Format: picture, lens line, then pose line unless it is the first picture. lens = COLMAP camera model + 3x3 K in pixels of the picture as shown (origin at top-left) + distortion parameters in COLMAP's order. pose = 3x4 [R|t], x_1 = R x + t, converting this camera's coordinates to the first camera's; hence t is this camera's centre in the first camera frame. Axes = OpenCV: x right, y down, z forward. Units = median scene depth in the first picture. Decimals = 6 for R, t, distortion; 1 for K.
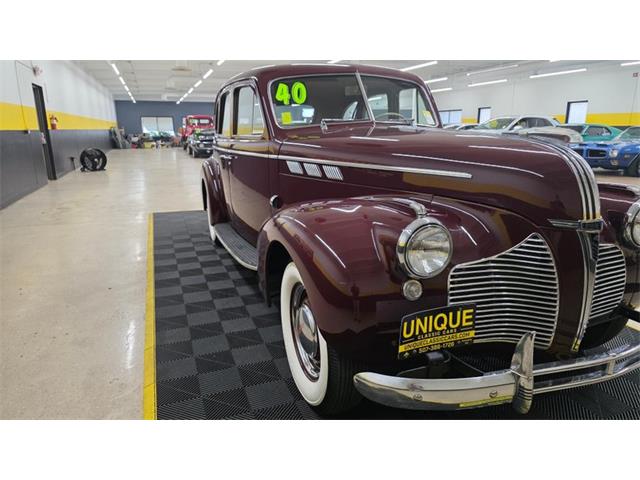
lens RADIAL K [[438.2, 0, 317.5], [0, 438.2, 241.5], [0, 0, 1]] dist [0.029999, -0.033014]
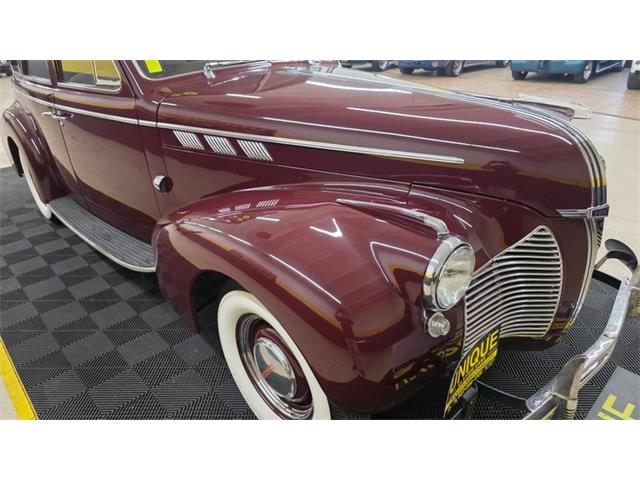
lens RADIAL K [[438.2, 0, 324.1], [0, 438.2, 244.3], [0, 0, 1]] dist [0.029999, -0.033014]
pose [[0.917264, -0.194373, 0.347629, -0.132452], [0.117004, 0.965822, 0.231298, -0.142554], [-0.380706, -0.171487, 0.908656, 0.213694]]
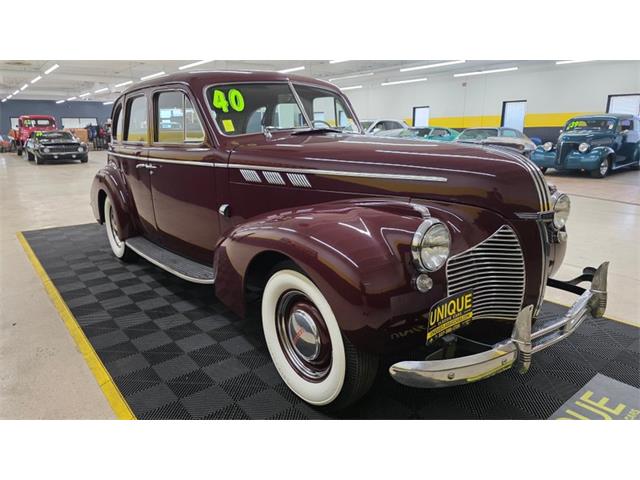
lens RADIAL K [[438.2, 0, 323.4], [0, 438.2, 239.7], [0, 0, 1]] dist [0.029999, -0.033014]
pose [[0.946836, -0.080516, 0.311477, -0.214789], [0.082376, 0.996575, 0.007201, -0.017363], [-0.310990, 0.018840, 0.950226, 0.003650]]
